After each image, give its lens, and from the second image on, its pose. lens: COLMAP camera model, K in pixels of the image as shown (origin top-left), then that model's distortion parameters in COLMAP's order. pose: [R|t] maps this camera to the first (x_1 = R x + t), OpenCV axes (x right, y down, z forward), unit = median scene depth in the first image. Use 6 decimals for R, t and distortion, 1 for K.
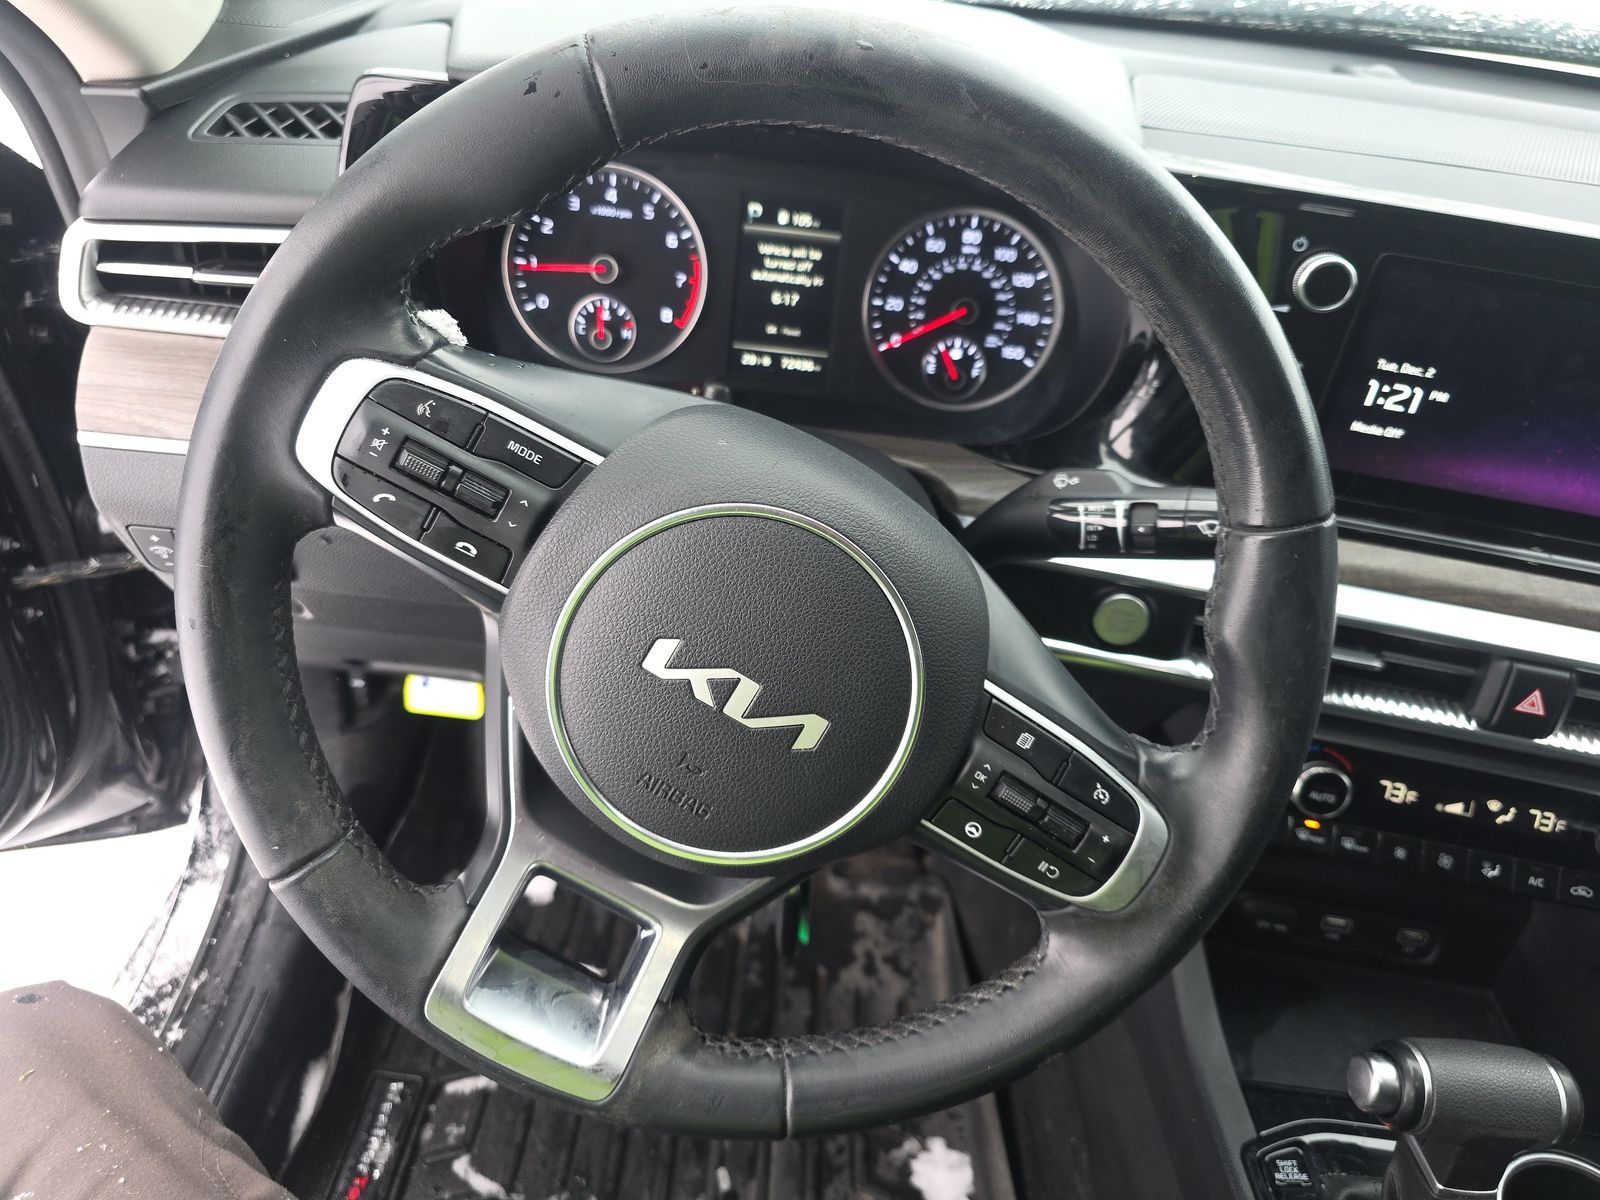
lens RADIAL K [[1043.3, 0, 799.2], [0, 1043.3, 594.9], [0, 0, 1]] dist [-0.022485, -0.002943]
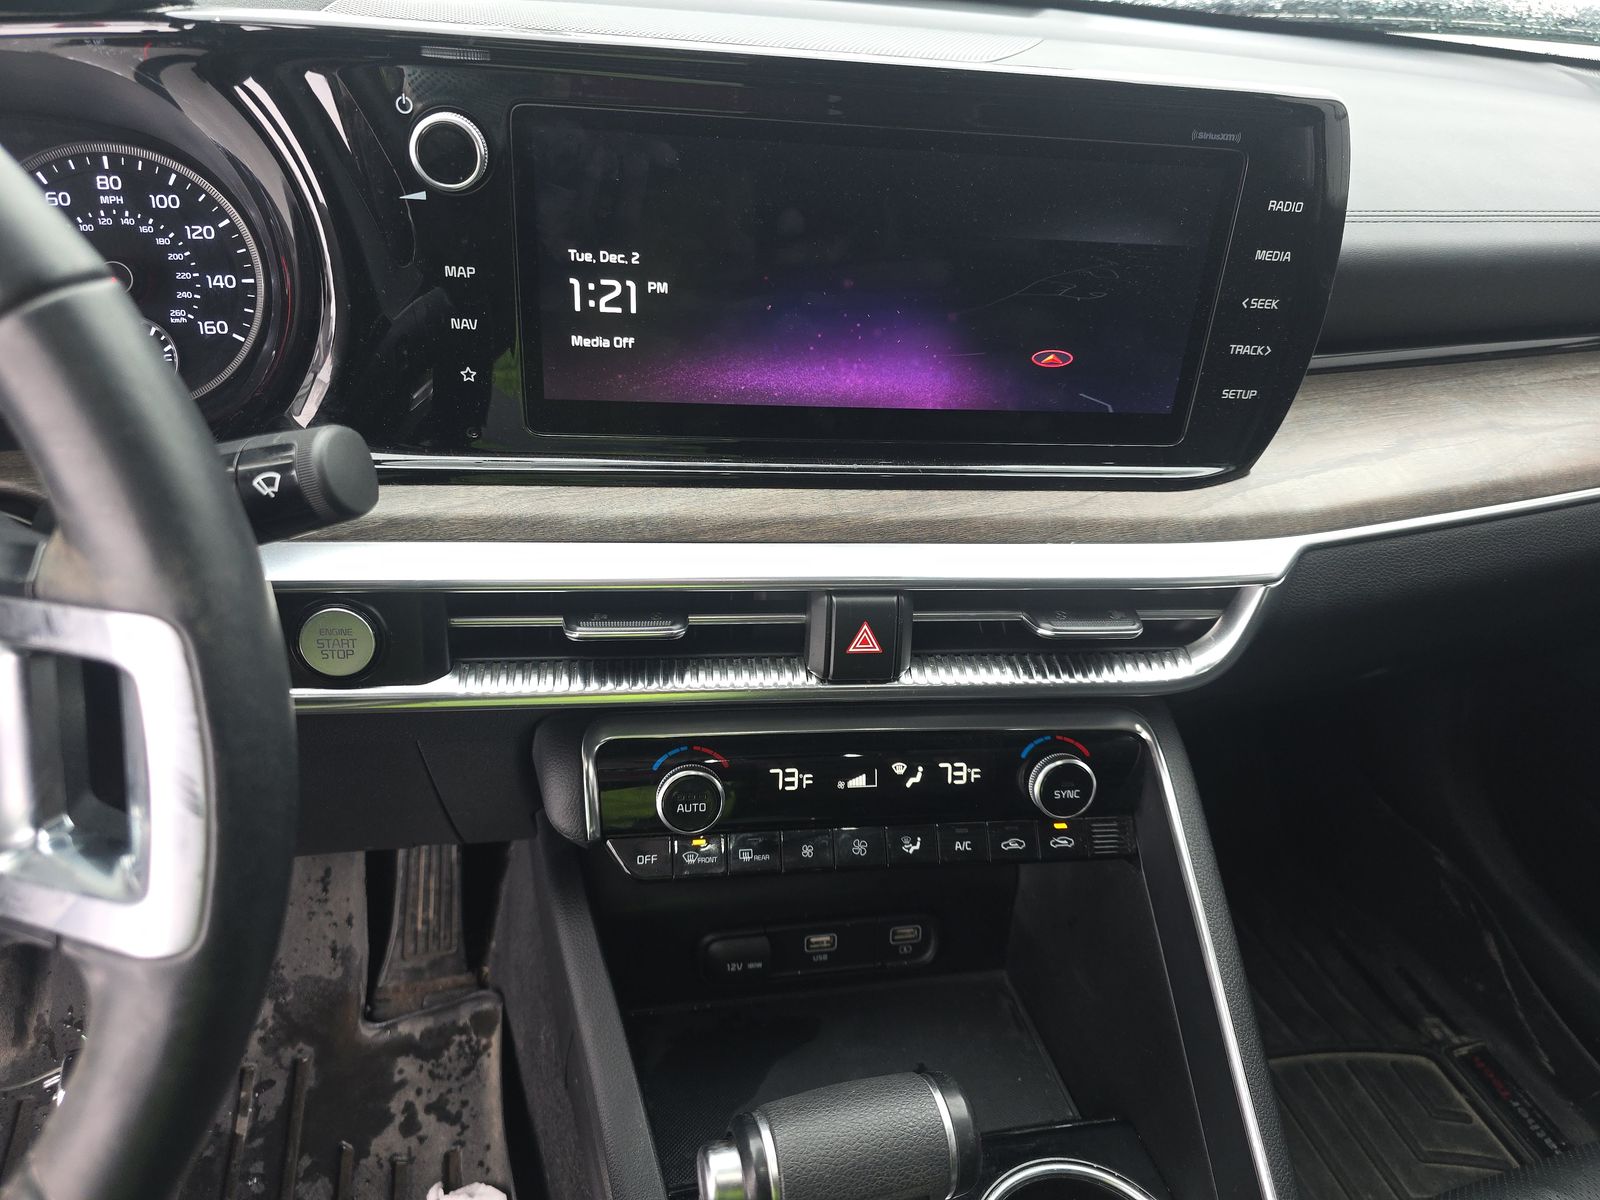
lens RADIAL K [[1040.2, 0, 800.0], [0, 1040.2, 600.0], [0, 0, 1]] dist [0.028983, -0.067321]
pose [[0.946525, -0.186946, 0.262949, 0.386929], [0.202318, 0.978784, -0.032400, 0.077570], [-0.251313, 0.083866, 0.964266, 0.176996]]
